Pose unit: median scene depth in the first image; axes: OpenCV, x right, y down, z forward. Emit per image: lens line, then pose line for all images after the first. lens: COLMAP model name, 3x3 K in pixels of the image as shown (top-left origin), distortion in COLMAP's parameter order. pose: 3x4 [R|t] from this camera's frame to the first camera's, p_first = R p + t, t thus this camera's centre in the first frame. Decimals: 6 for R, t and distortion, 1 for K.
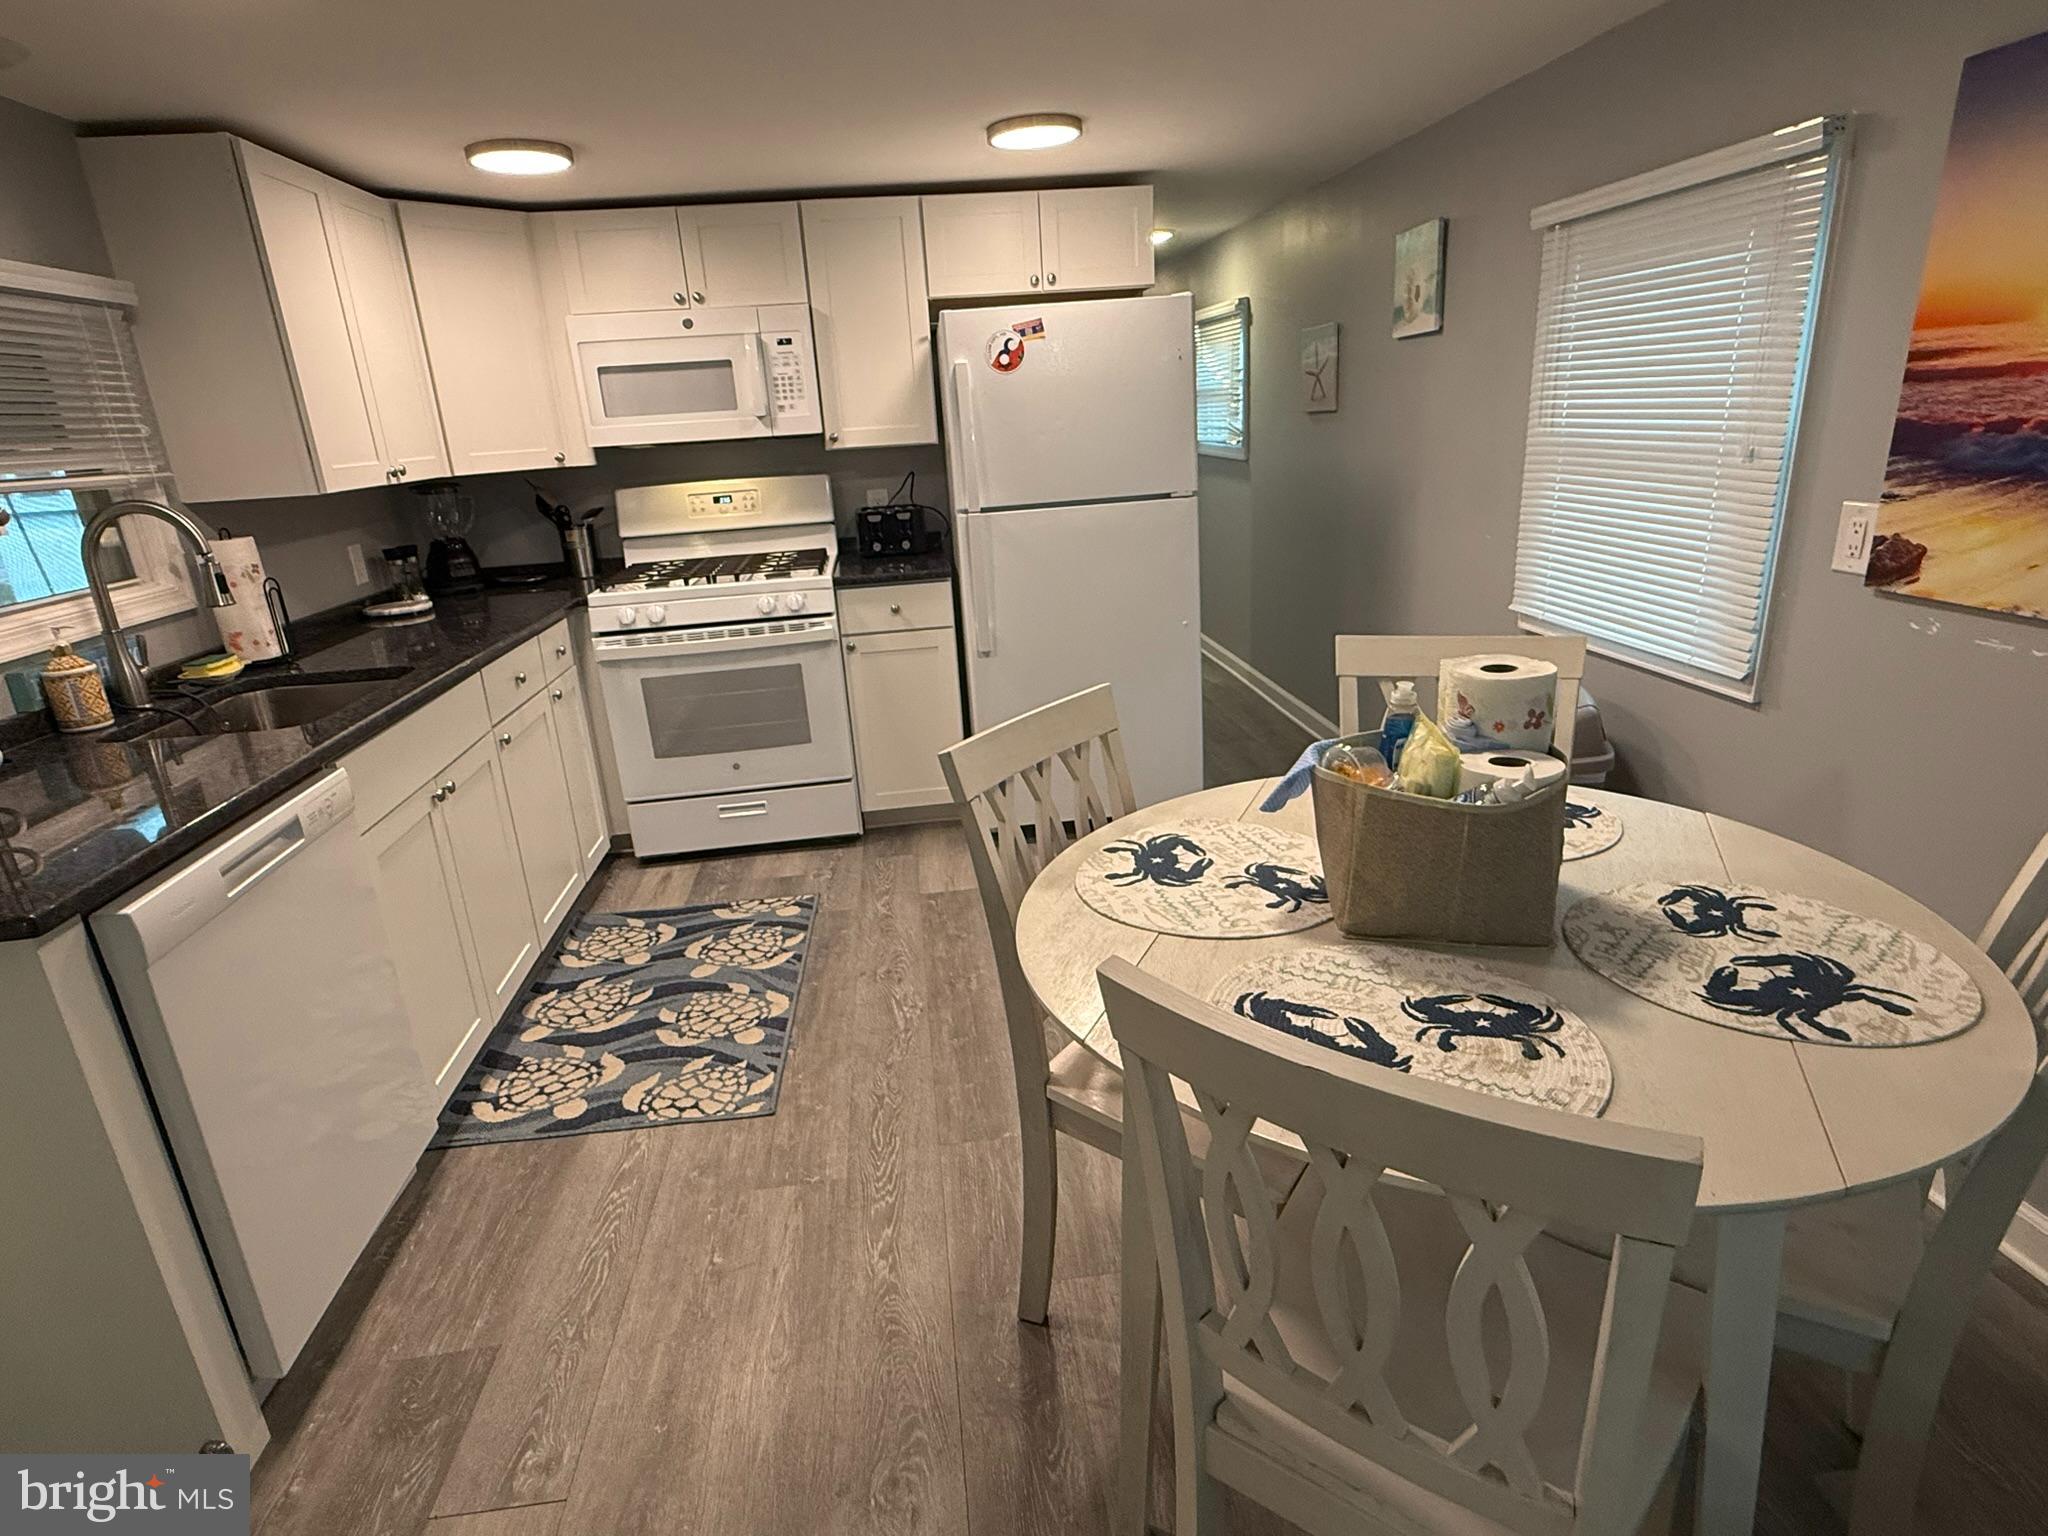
lens RADIAL K [[1080.1, 0, 1021.4], [0, 1080.1, 766.2], [0, 0, 1]] dist [-0.002660, -0.000441]
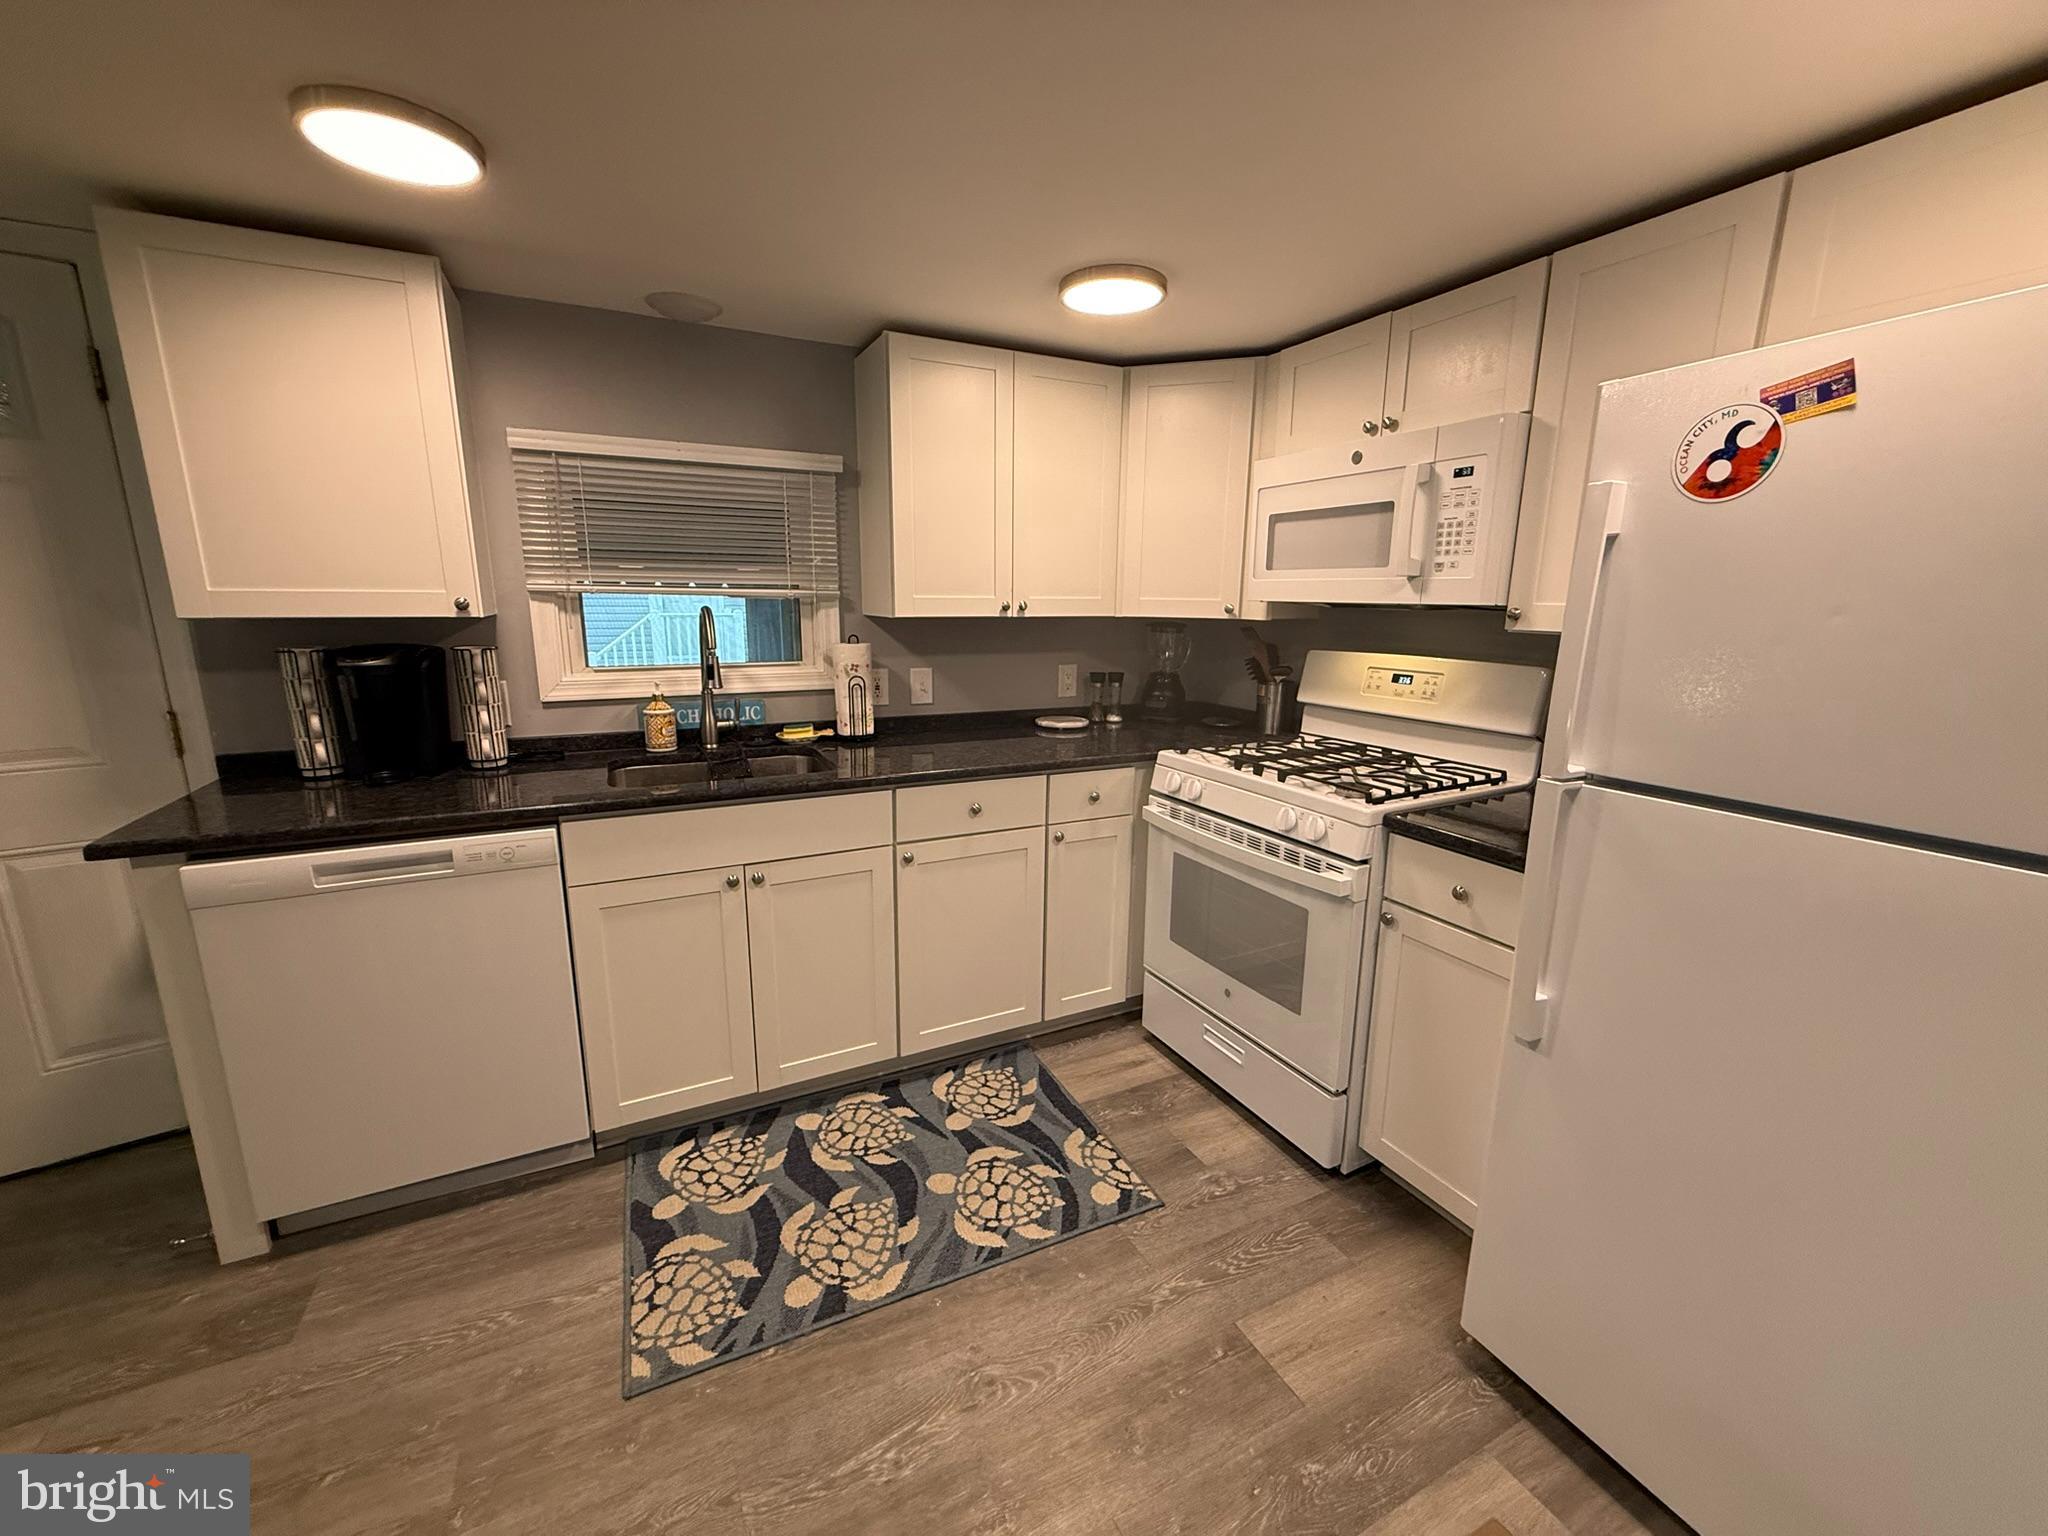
lens RADIAL K [[815.6, 0, 1021.9], [0, 815.6, 767.2], [0, 0, 1]] dist [-0.000839, 0.000320]
pose [[0.340779, 0.254652, -0.904999, 0.215444], [-0.324801, 0.935235, 0.140856, -0.214836], [0.882255, 0.245944, 0.401419, 0.635195]]
